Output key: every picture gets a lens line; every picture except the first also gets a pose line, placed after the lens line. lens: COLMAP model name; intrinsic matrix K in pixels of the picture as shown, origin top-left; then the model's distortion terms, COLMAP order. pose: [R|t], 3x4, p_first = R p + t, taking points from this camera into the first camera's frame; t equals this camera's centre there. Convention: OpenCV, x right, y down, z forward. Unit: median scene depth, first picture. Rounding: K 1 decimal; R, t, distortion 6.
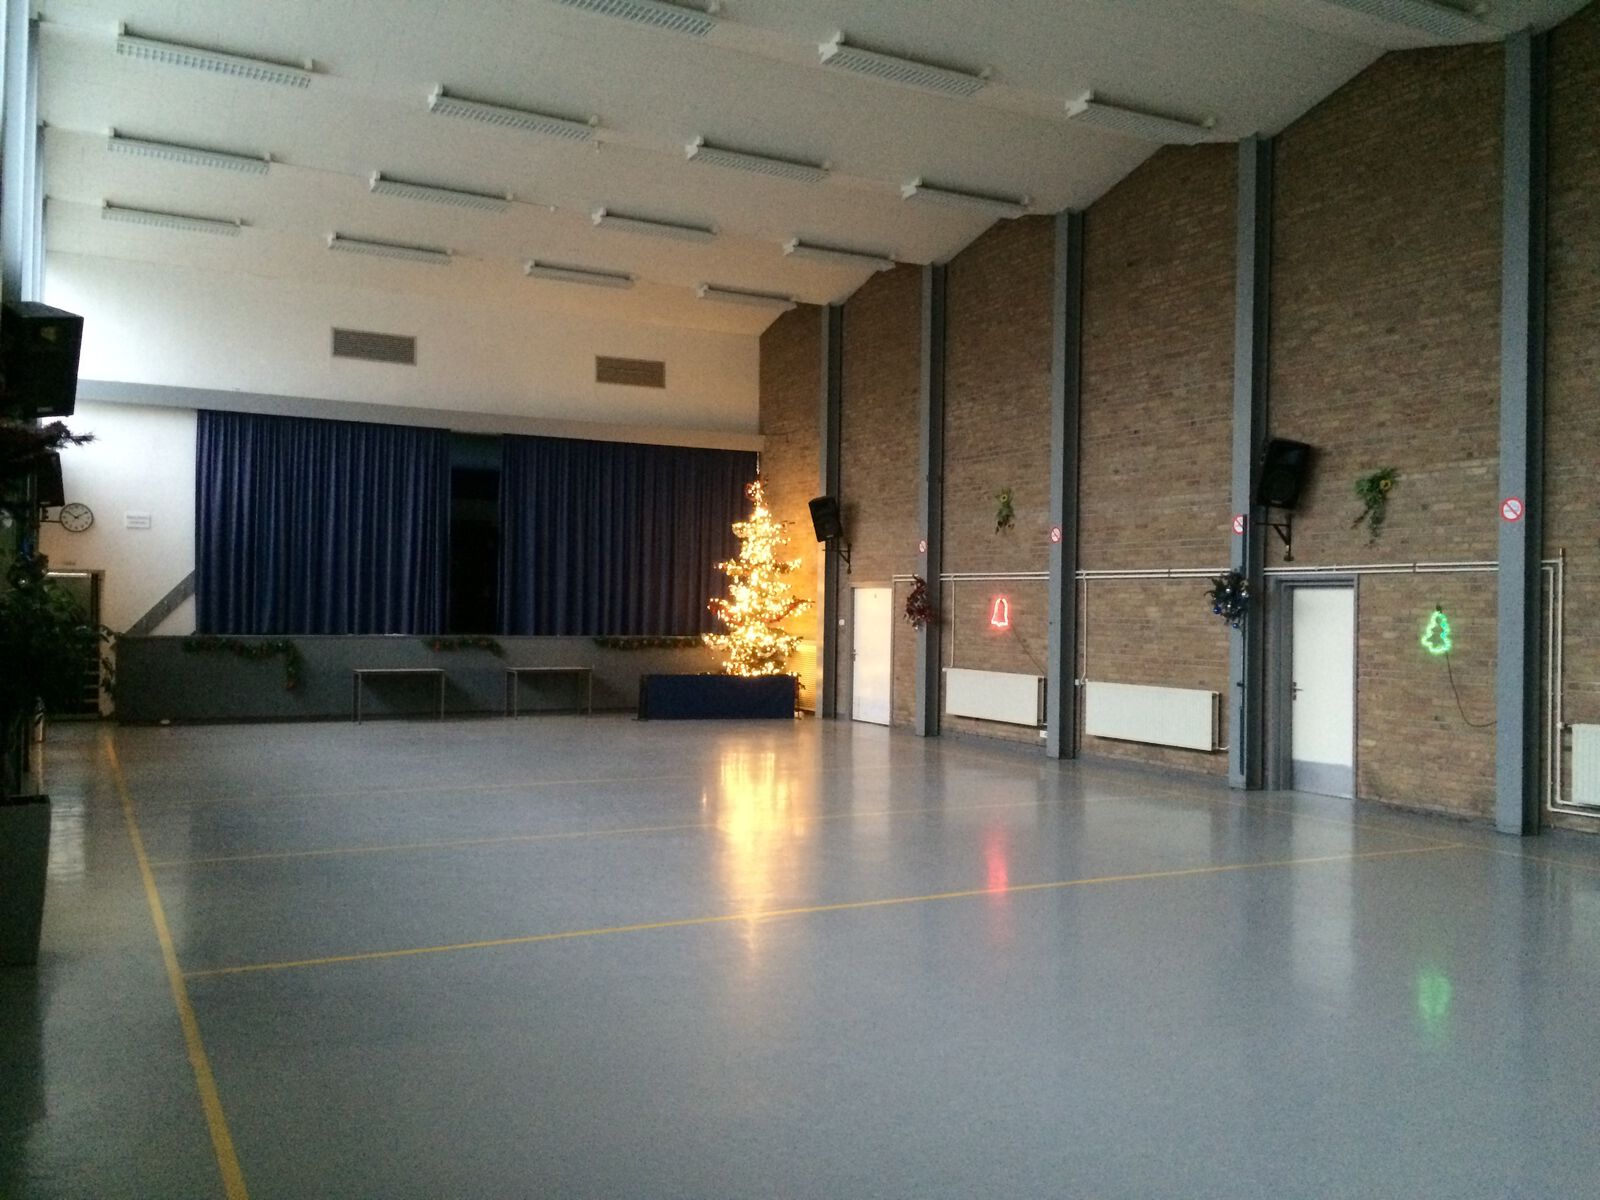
lens RADIAL K [[1353.4, 0, 800.2], [0, 1353.4, 599.7], [0, 0, 1]] dist [0.006466, 0.001203]
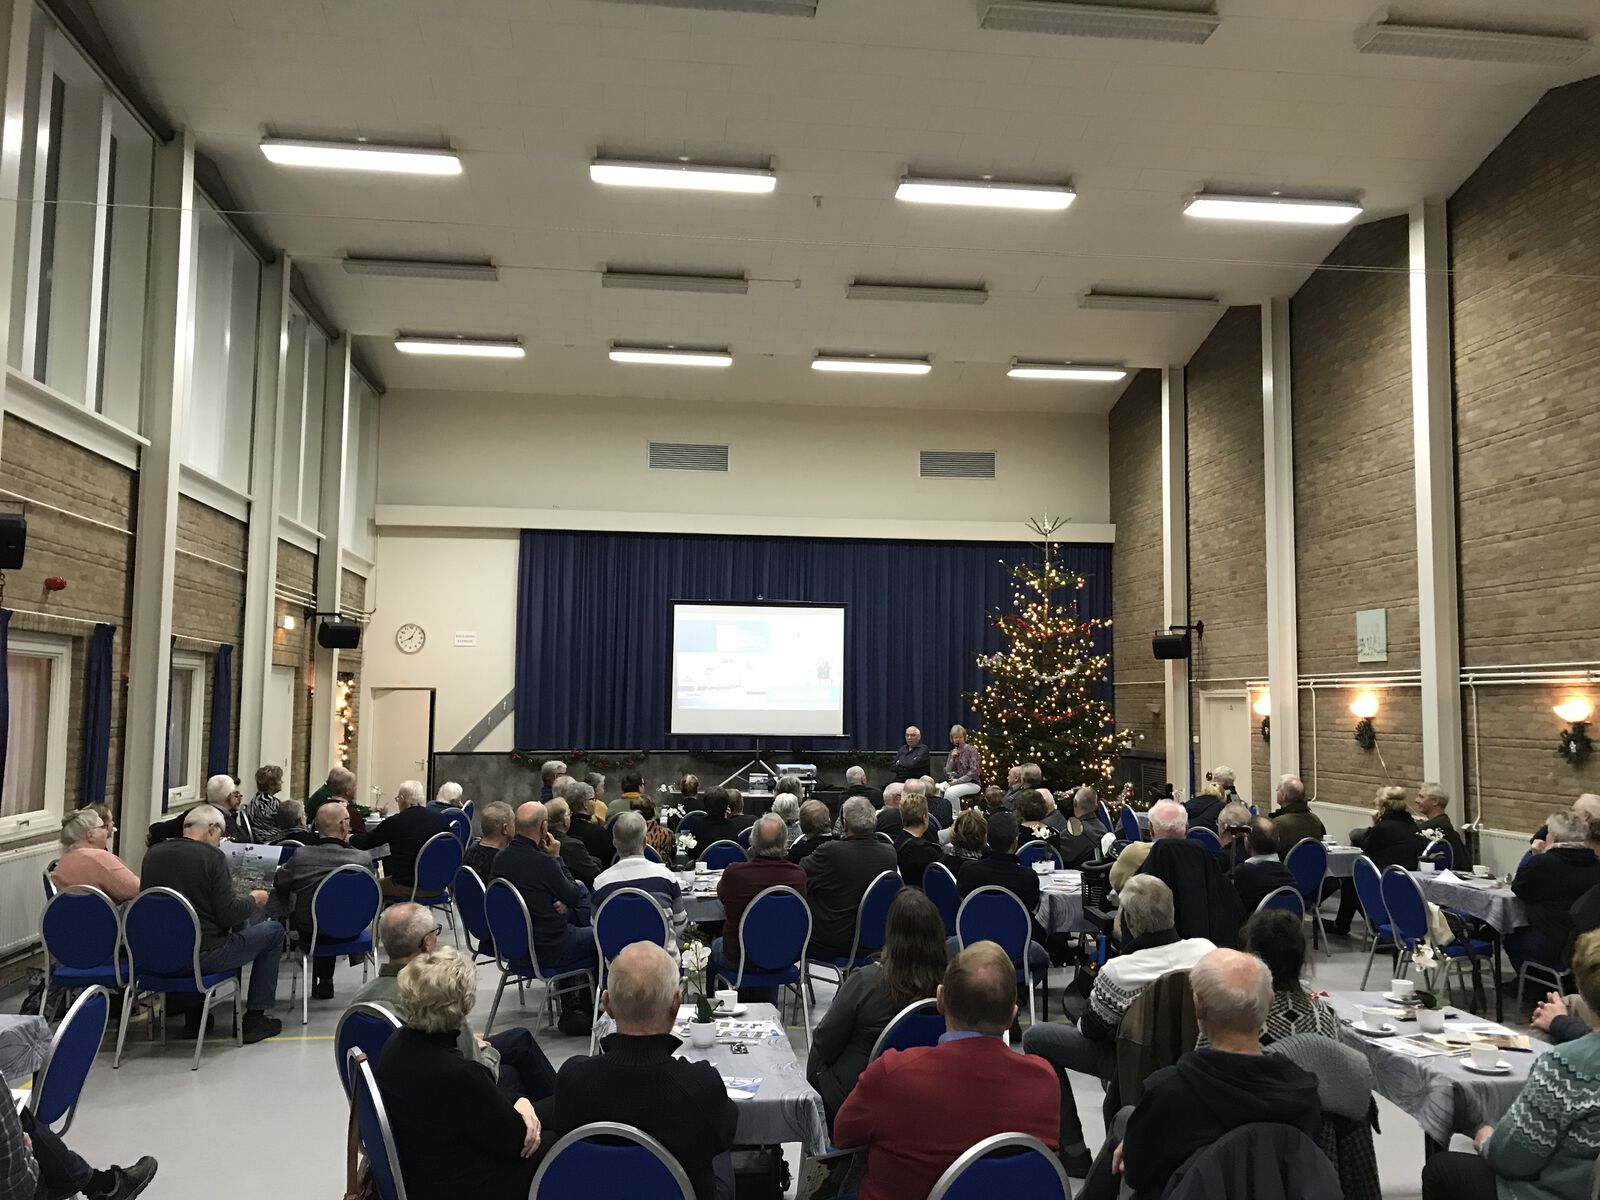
lens RADIAL K [[1299.0, 0, 798.7], [0, 1299.0, 598.3], [0, 0, 1]] dist [-0.012295, -0.009759]
pose [[0.929836, -0.039295, -0.365870, 0.130897], [0.009476, 0.996509, -0.082944, -0.007688], [0.367852, 0.073658, 0.926962, 0.217202]]
